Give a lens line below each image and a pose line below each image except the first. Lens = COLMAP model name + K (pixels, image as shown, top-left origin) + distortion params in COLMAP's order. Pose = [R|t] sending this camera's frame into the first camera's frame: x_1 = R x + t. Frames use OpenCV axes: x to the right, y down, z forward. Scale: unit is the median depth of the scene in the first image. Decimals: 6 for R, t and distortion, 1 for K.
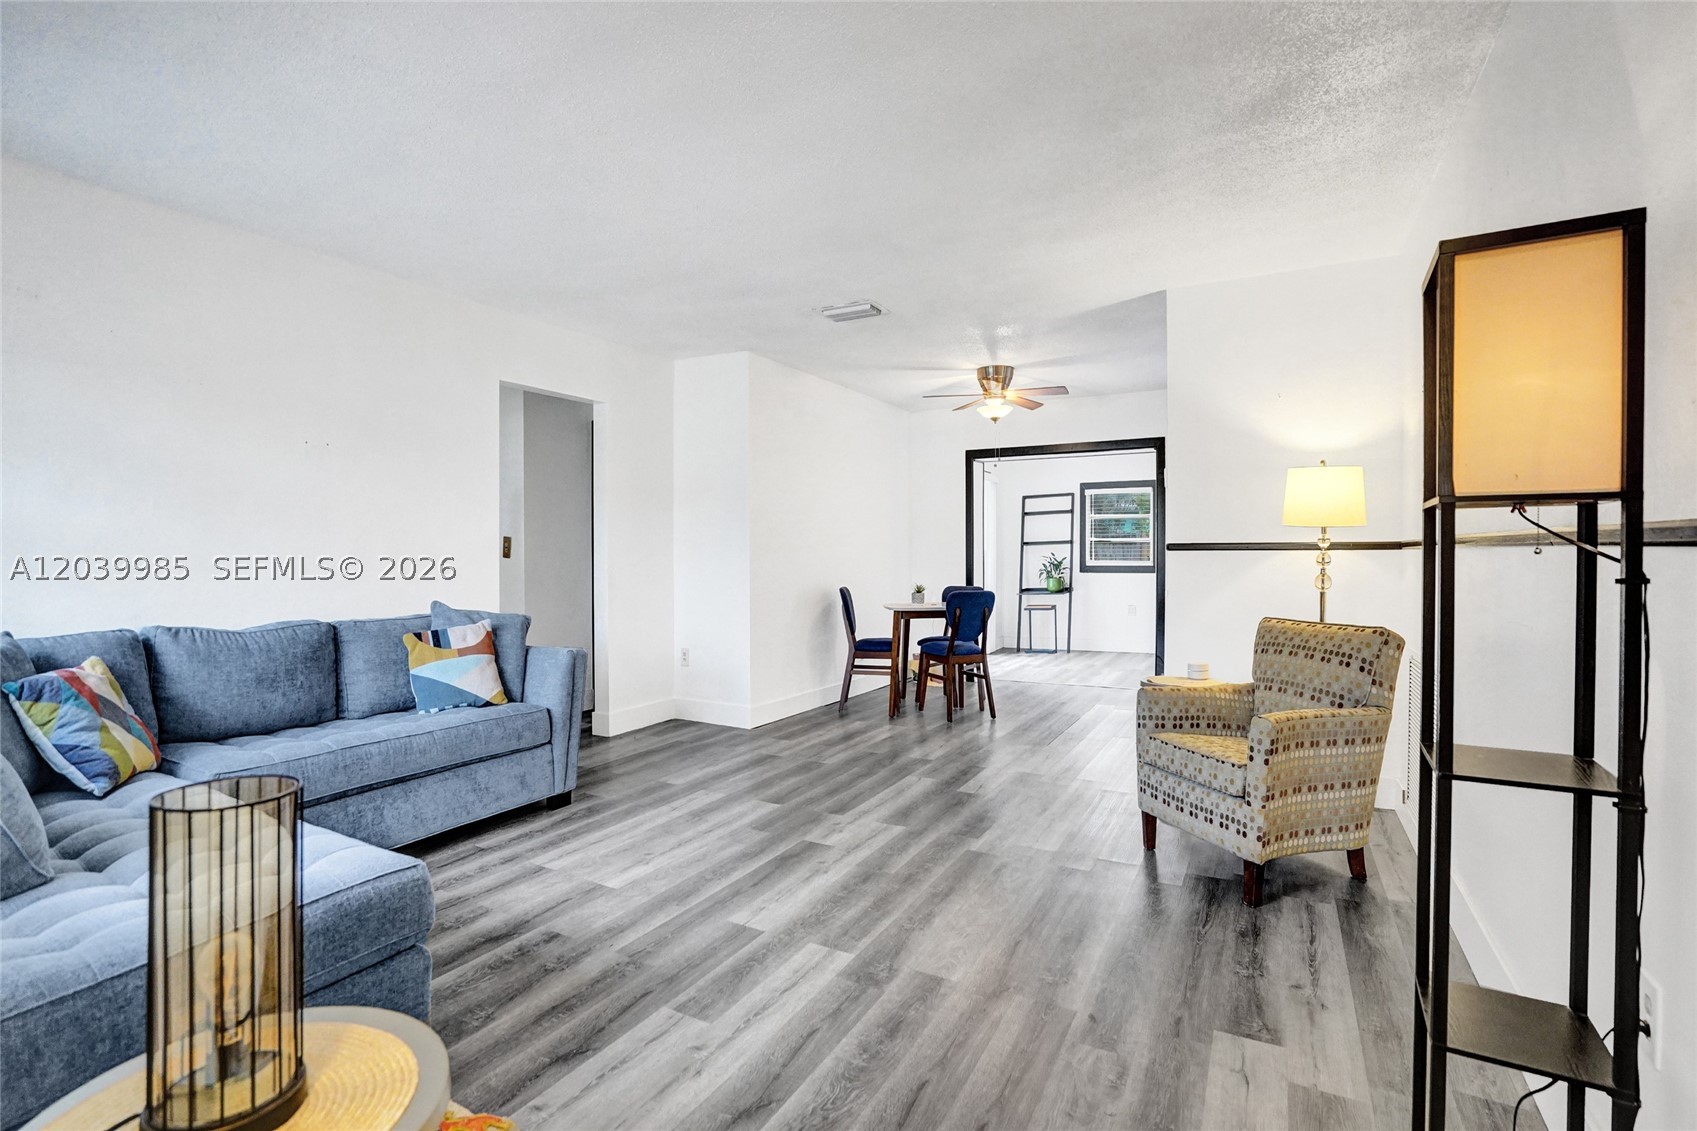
lens RADIAL K [[792.6, 0, 848.5], [0, 792.6, 565.5], [0, 0, 1]] dist [0.000053, 0.000001]
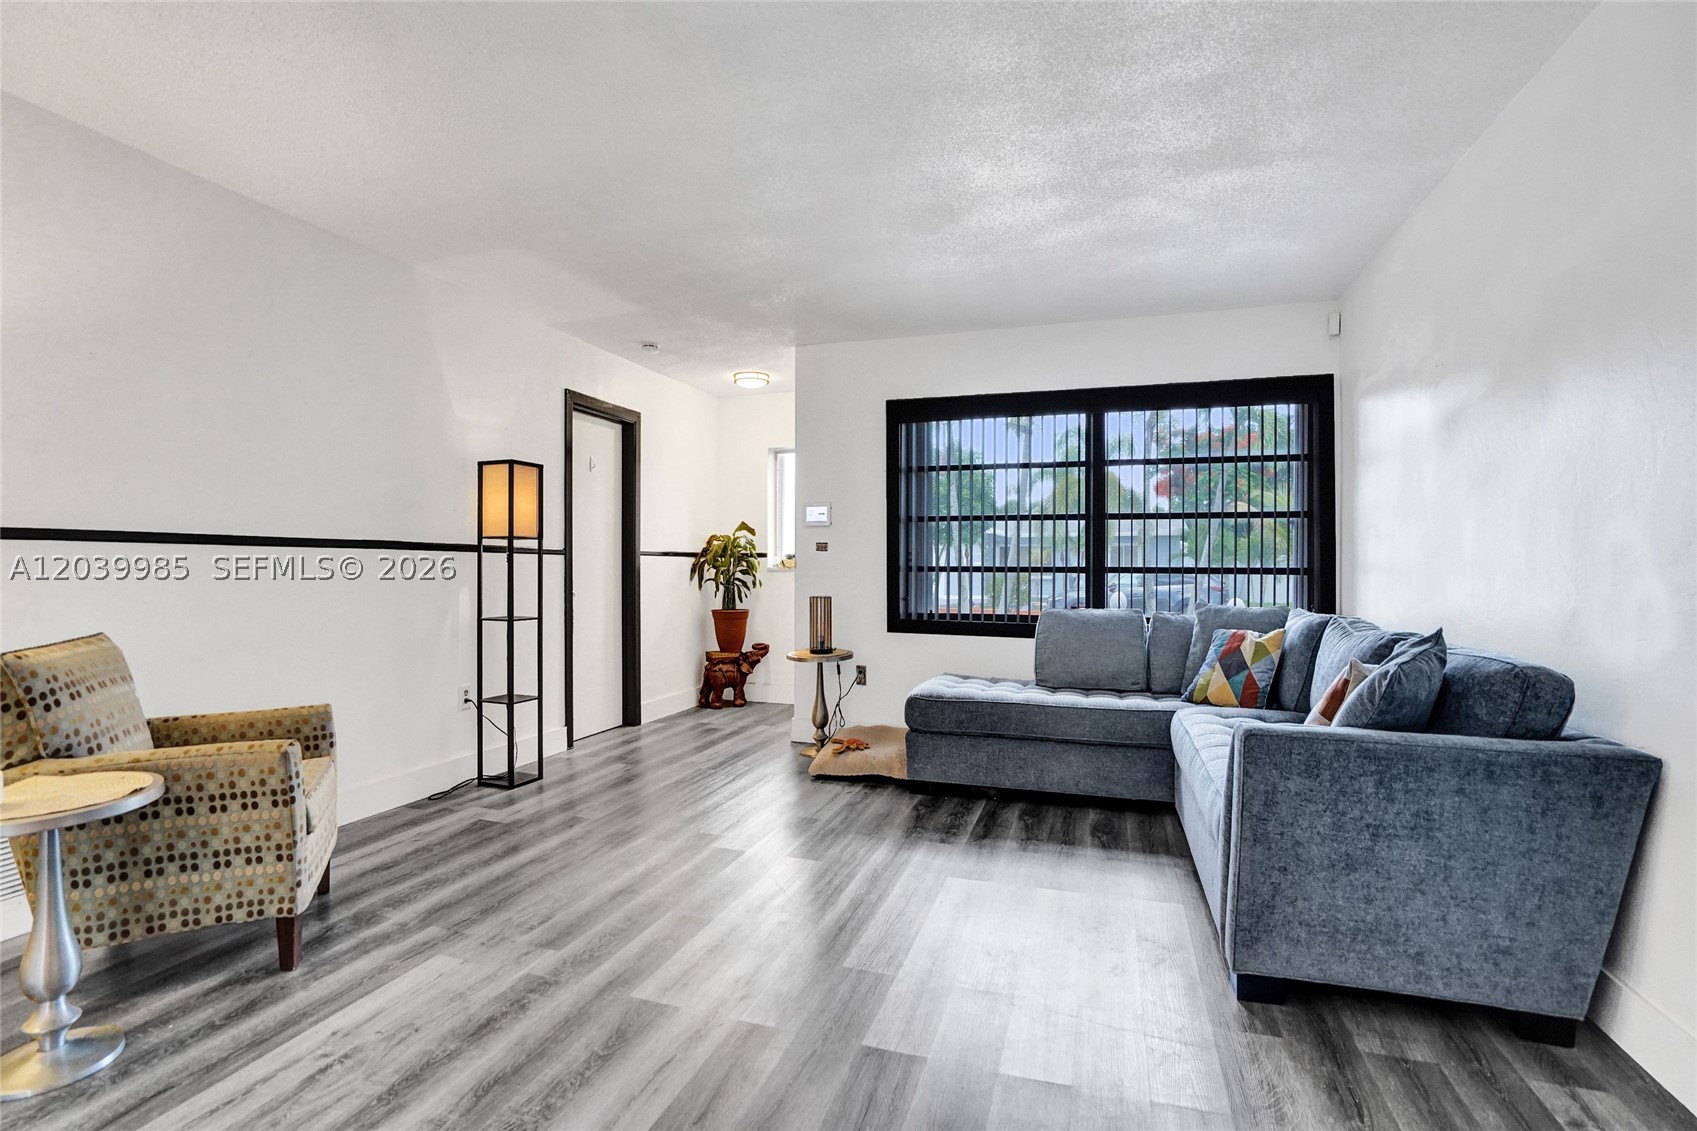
lens RADIAL K [[805.7, 0, 848.5], [0, 805.7, 565.5], [0, 0, 1]] dist [-0.001429, -0.000103]
pose [[-0.984334, -0.003561, -0.176276, 0.024319], [-0.005178, 0.999949, 0.008715, -0.005228], [0.176236, 0.009491, -0.984302, 2.186522]]
